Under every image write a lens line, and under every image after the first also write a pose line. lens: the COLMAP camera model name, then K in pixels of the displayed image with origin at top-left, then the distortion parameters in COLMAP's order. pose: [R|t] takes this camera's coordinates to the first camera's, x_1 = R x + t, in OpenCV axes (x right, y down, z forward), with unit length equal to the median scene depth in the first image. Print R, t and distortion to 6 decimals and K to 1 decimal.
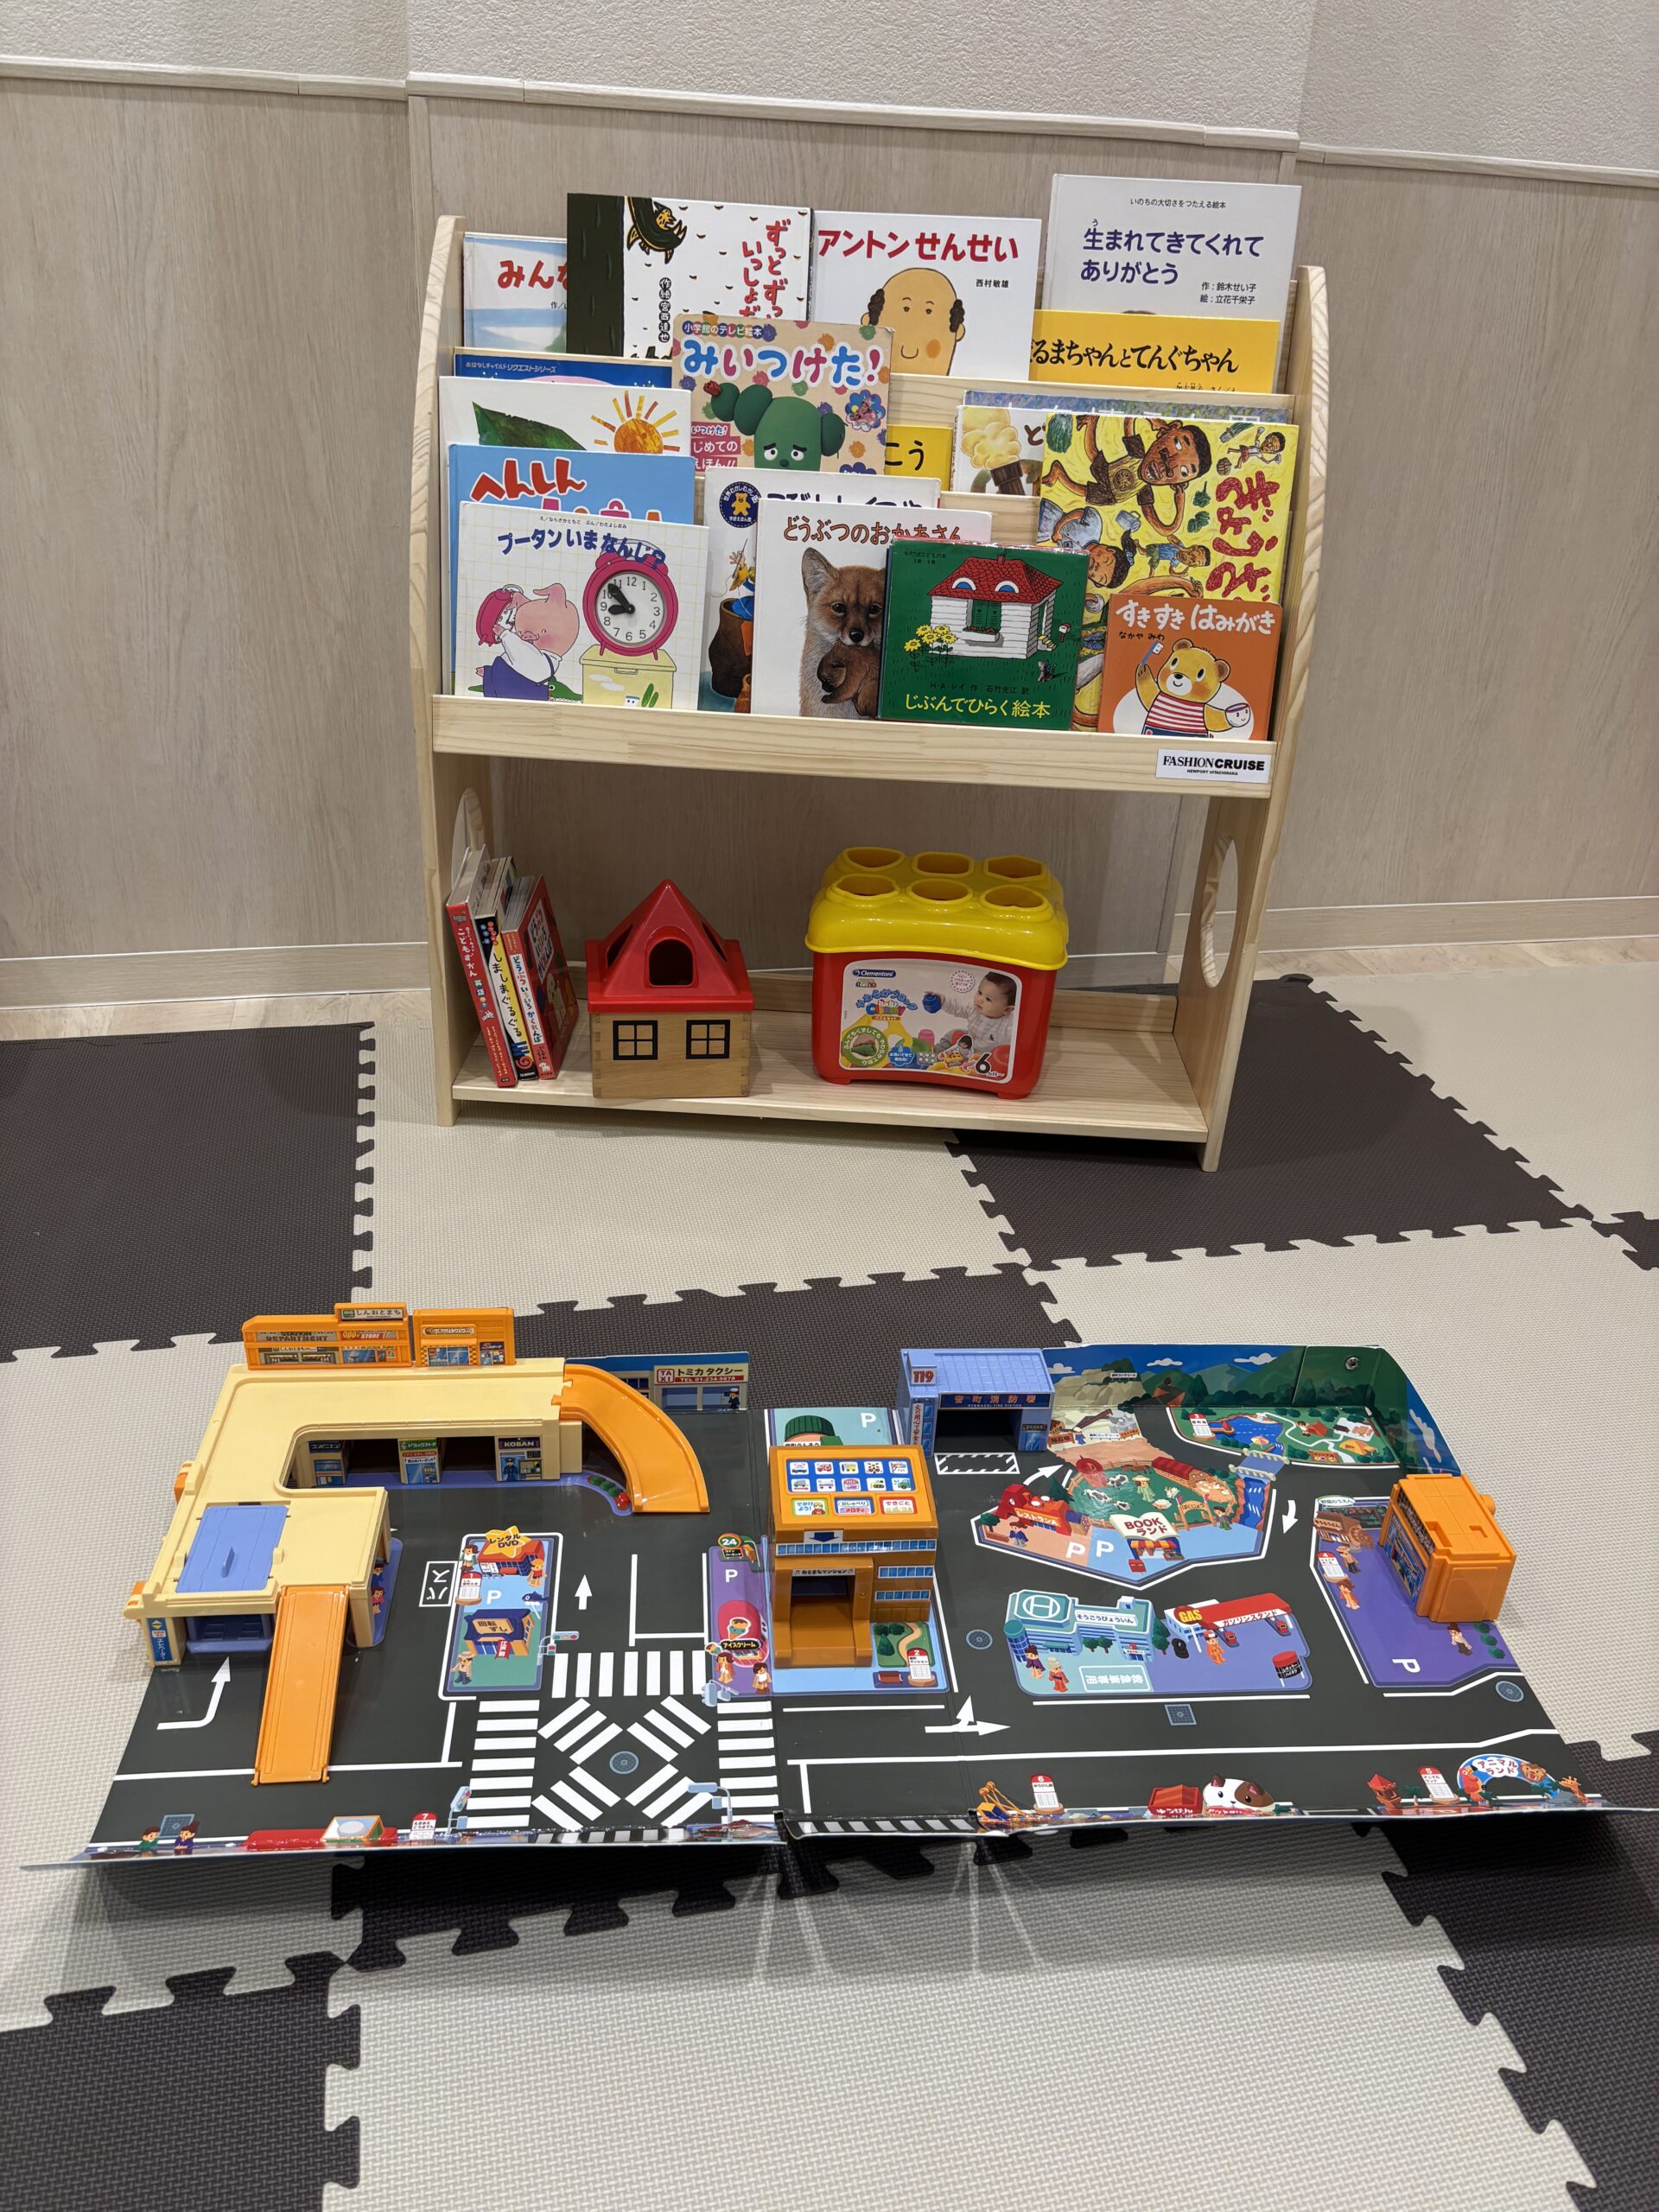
lens RADIAL K [[1710.8, 0, 829.5], [0, 1710.8, 1106.0], [0, 0, 1]] dist [0.012098, 0.002978]
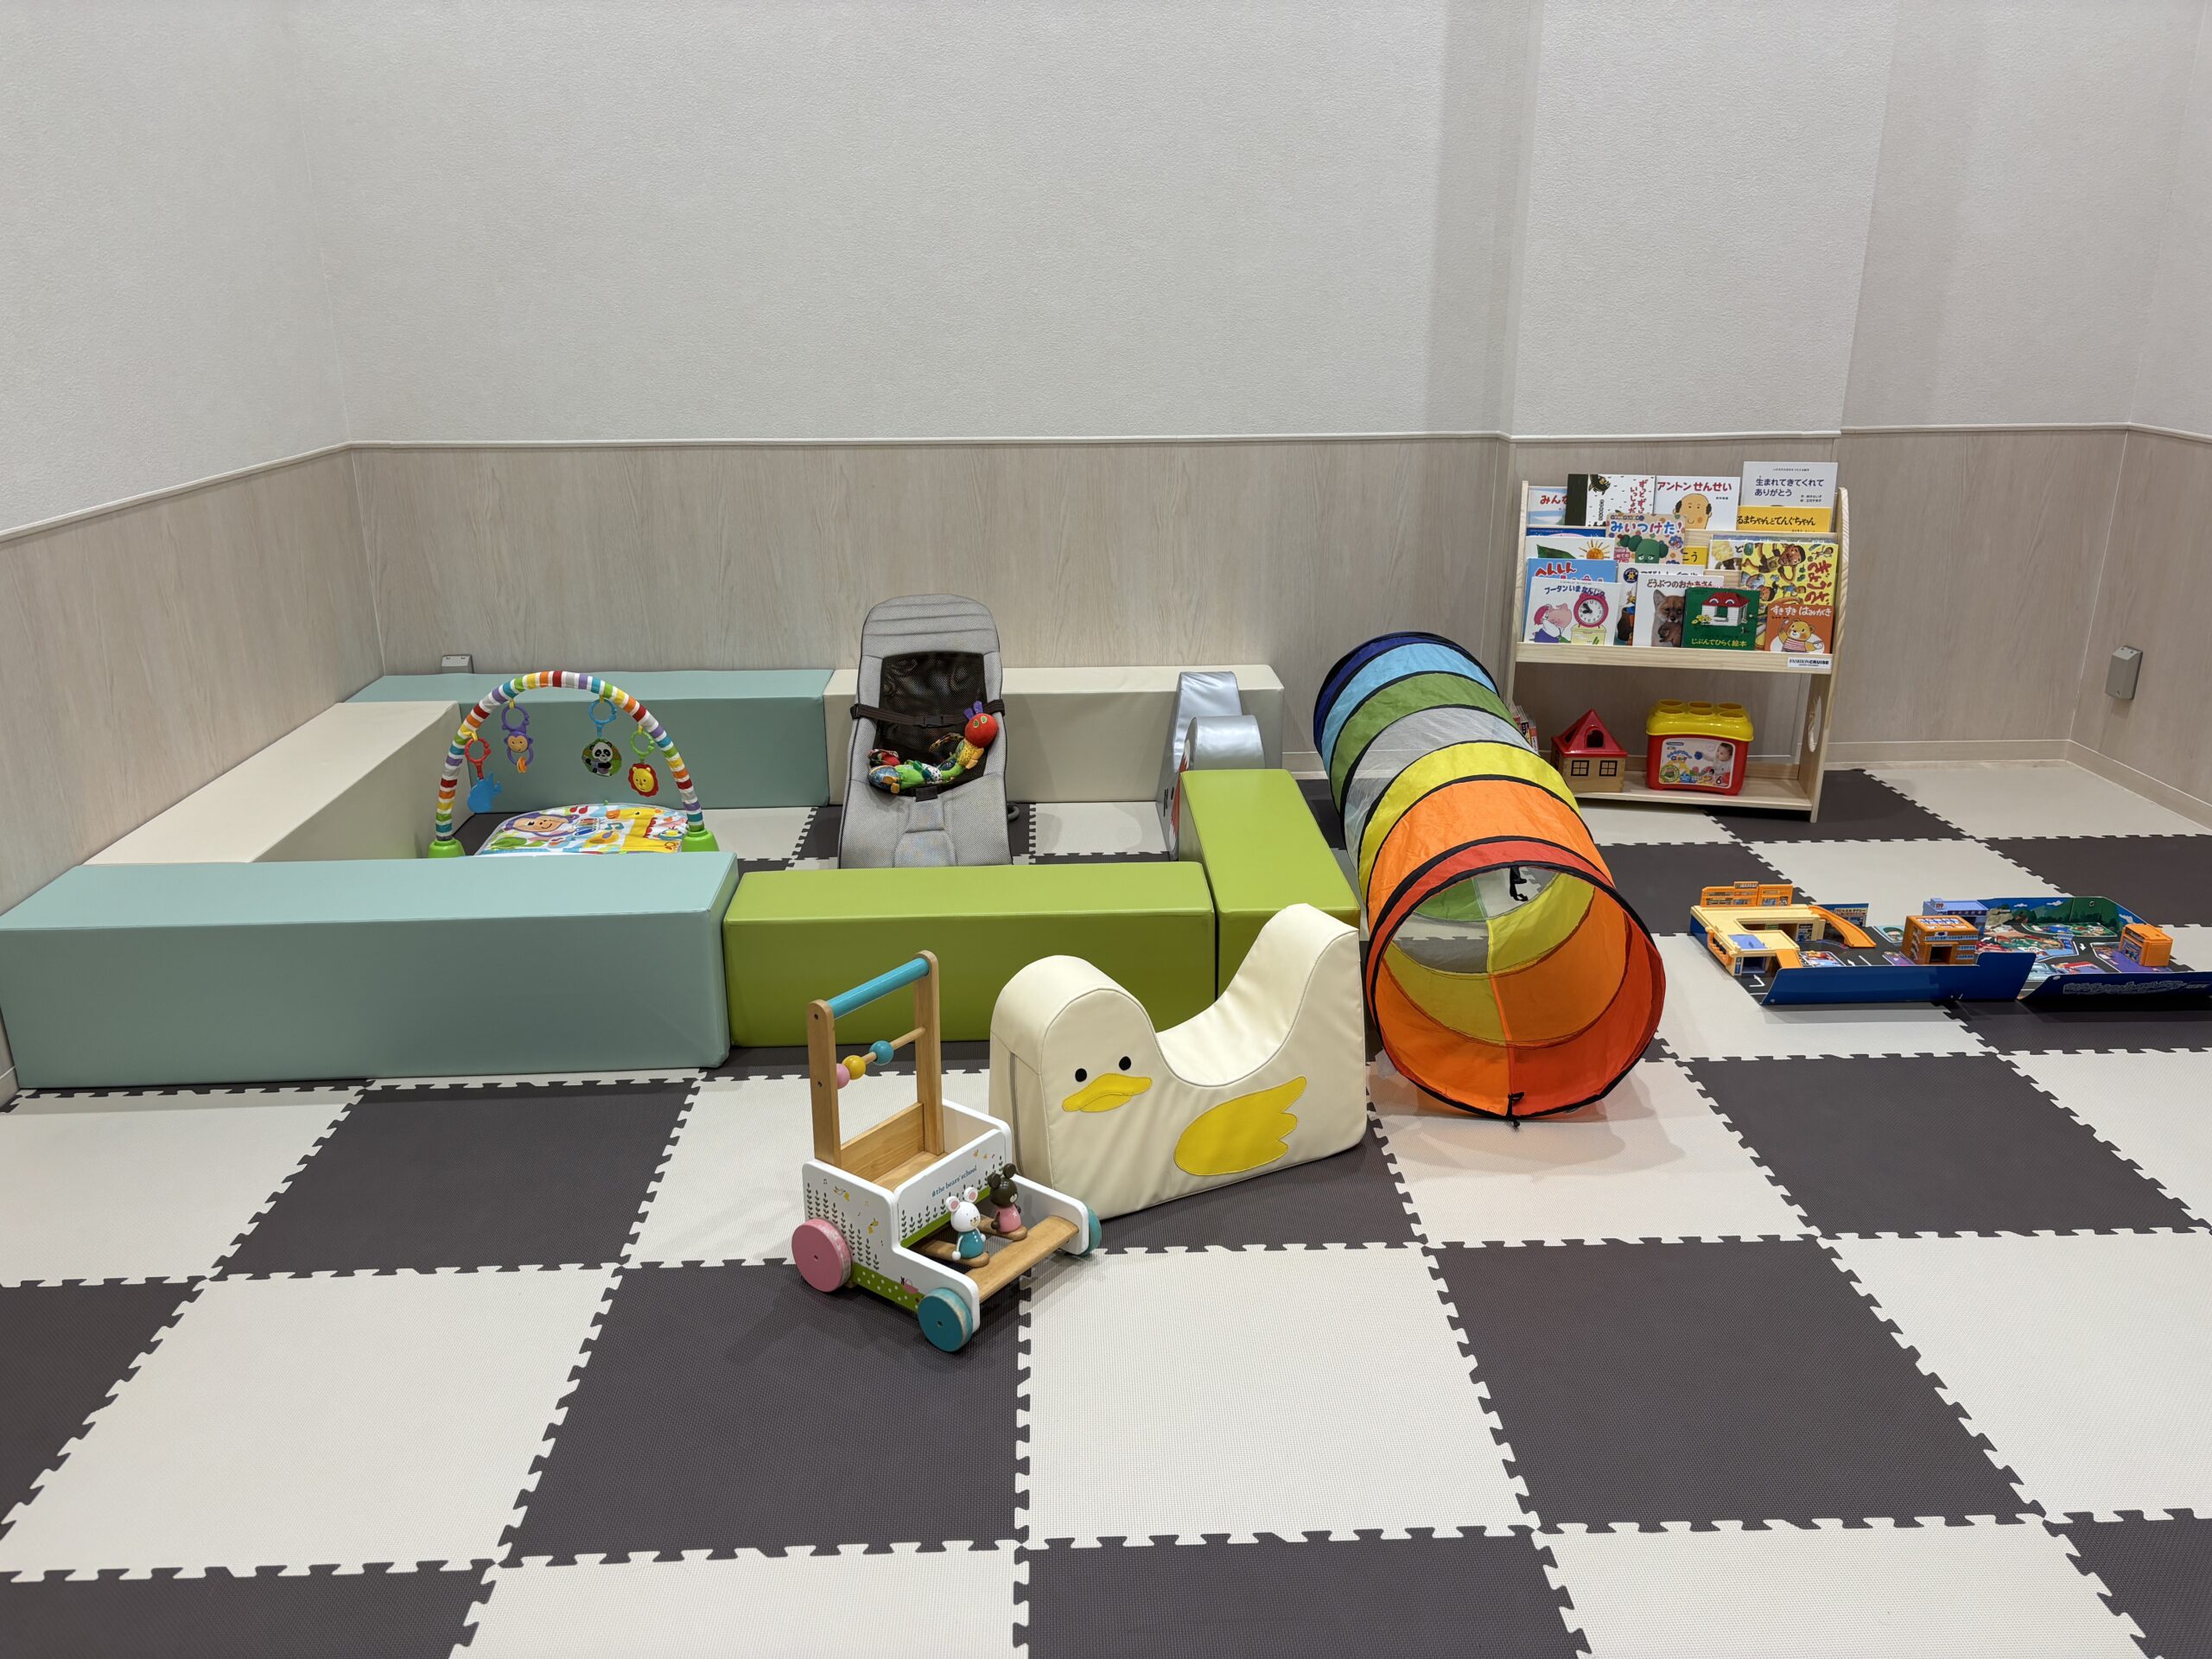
lens RADIAL K [[1710.8, 0, 1106.0], [0, 1710.8, 829.5], [0, 0, 1]] dist [0.012098, 0.002978]
pose [[0.980653, 0.008163, -0.195582, -0.345618], [-0.038301, 0.987820, -0.150815, 0.528600], [0.191968, 0.155389, 0.969021, -1.858777]]
